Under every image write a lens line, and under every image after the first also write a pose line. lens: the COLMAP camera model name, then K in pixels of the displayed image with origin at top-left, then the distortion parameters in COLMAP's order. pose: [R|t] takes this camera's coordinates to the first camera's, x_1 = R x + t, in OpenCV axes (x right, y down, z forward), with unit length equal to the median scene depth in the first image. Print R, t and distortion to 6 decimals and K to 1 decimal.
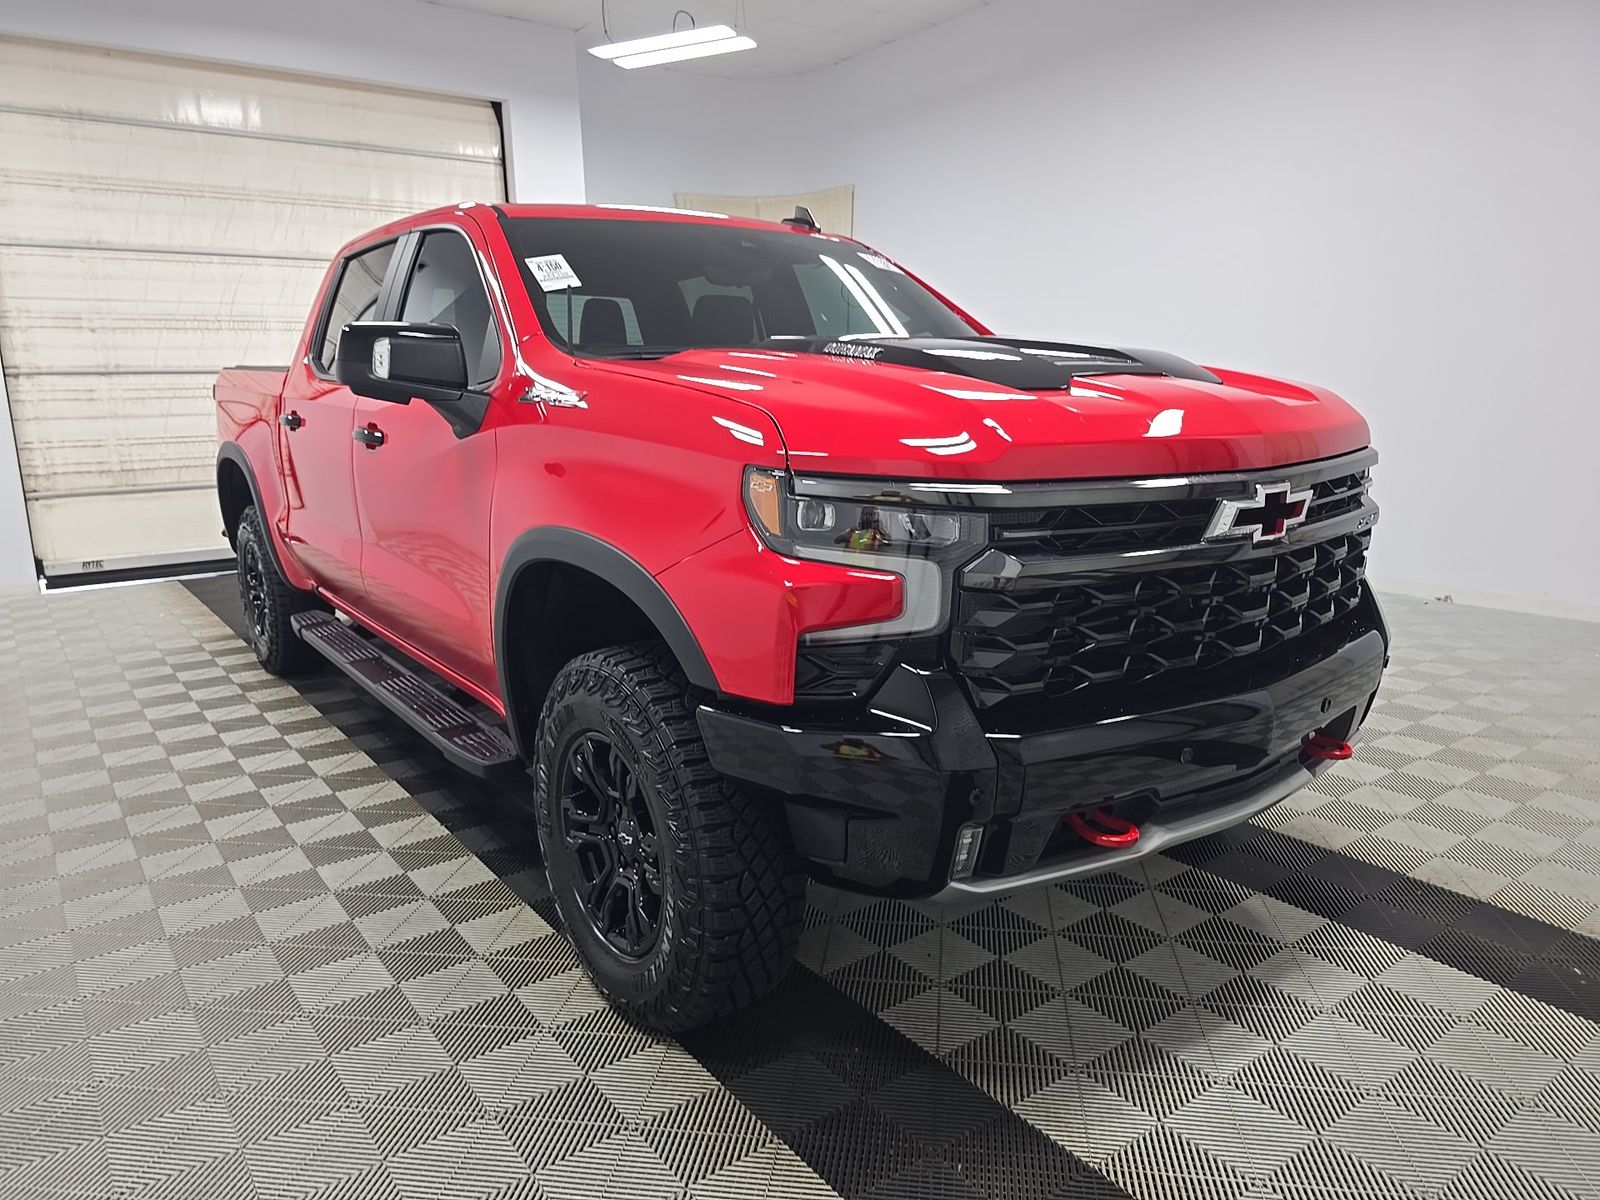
lens RADIAL K [[1090.7, 0, 800.0], [0, 1090.7, 600.0], [0, 0, 1]] dist [0.039631, -0.041481]
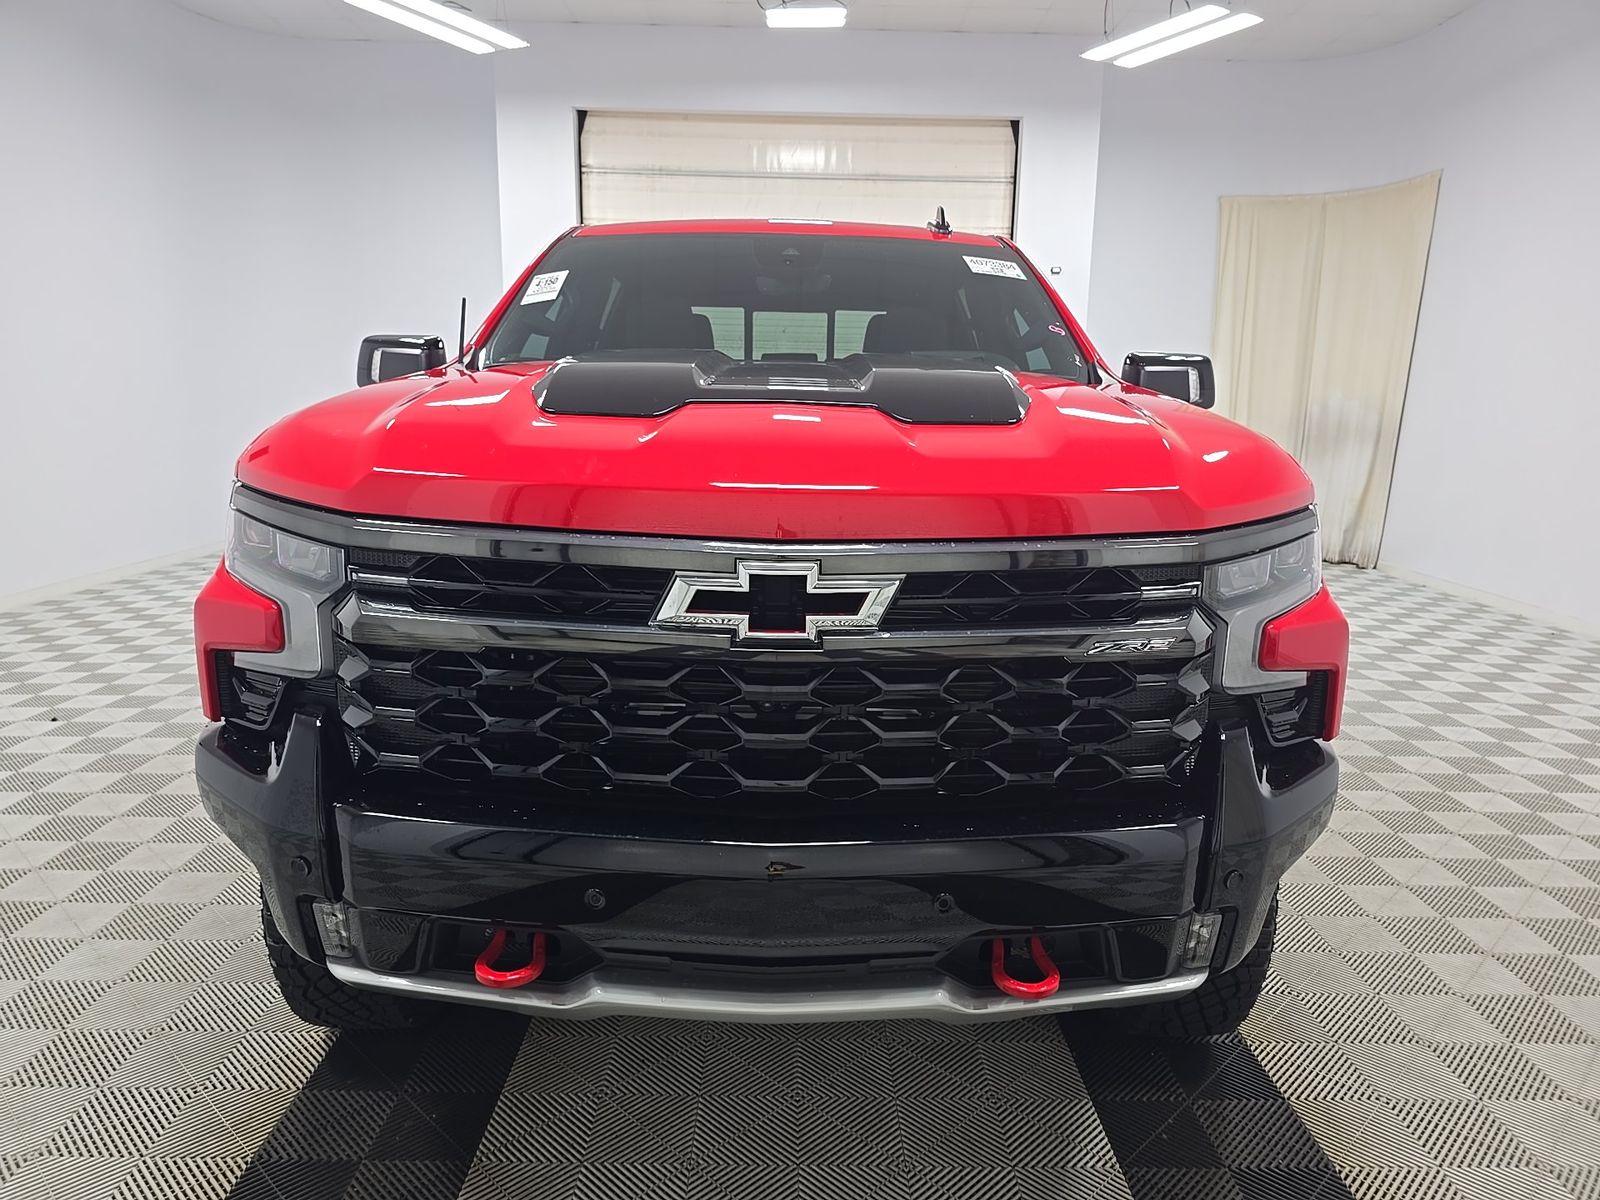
lens RADIAL K [[1090.7, 0, 800.0], [0, 1090.7, 600.0], [0, 0, 1]] dist [0.039631, -0.041481]
pose [[0.808397, 0.137448, -0.572365, 0.236304], [-0.146831, 0.988705, 0.030048, -0.029162], [0.570031, 0.059750, 0.819448, 0.118799]]
